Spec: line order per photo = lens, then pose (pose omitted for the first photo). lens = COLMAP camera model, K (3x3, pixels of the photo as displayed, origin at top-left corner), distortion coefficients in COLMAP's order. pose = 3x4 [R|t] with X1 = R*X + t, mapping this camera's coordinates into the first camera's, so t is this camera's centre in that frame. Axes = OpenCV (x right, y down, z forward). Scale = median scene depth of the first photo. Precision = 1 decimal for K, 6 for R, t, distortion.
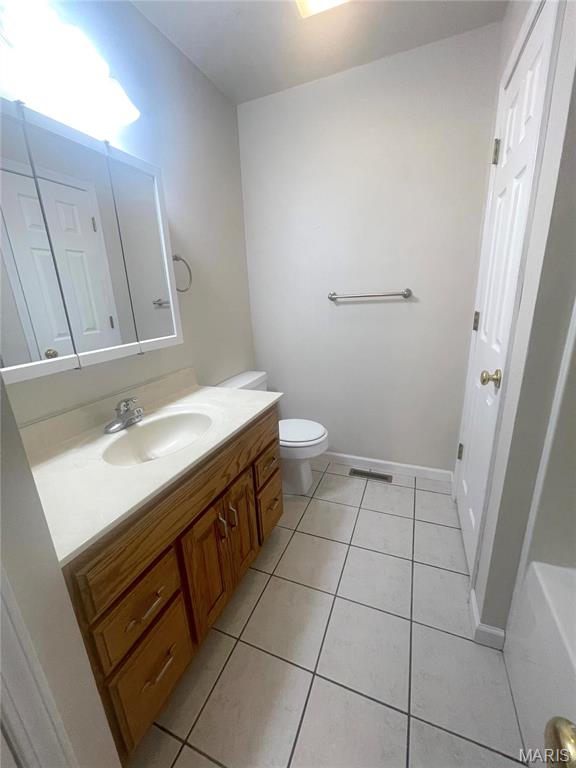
lens RADIAL K [[310.0, 0, 286.5], [0, 310.0, 383.0], [0, 0, 1]] dist [-0.000831, 0.000130]
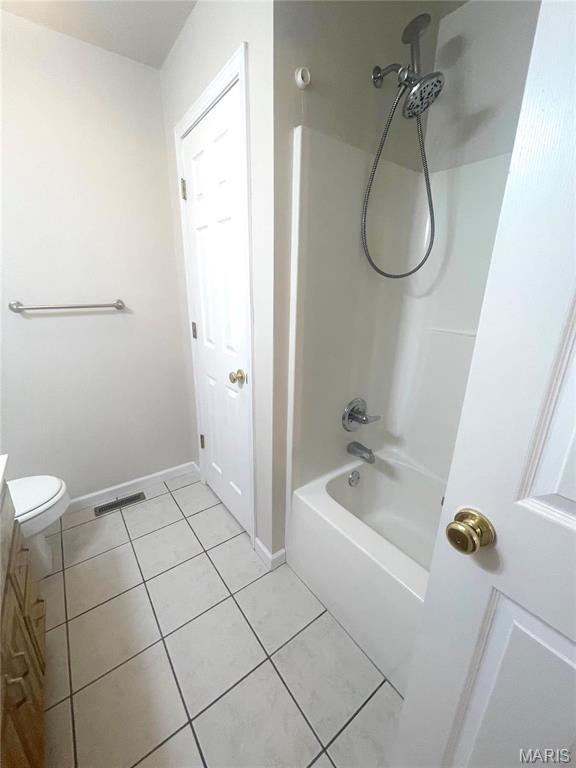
lens RADIAL K [[310.0, 0, 287.3], [0, 310.0, 384.9], [0, 0, 1]] dist [-0.000831, 0.000130]
pose [[0.508881, -0.213829, 0.833857, -0.181958], [0.202715, 0.971184, 0.125332, -0.060429], [-0.836628, 0.105256, 0.537563, 0.078830]]
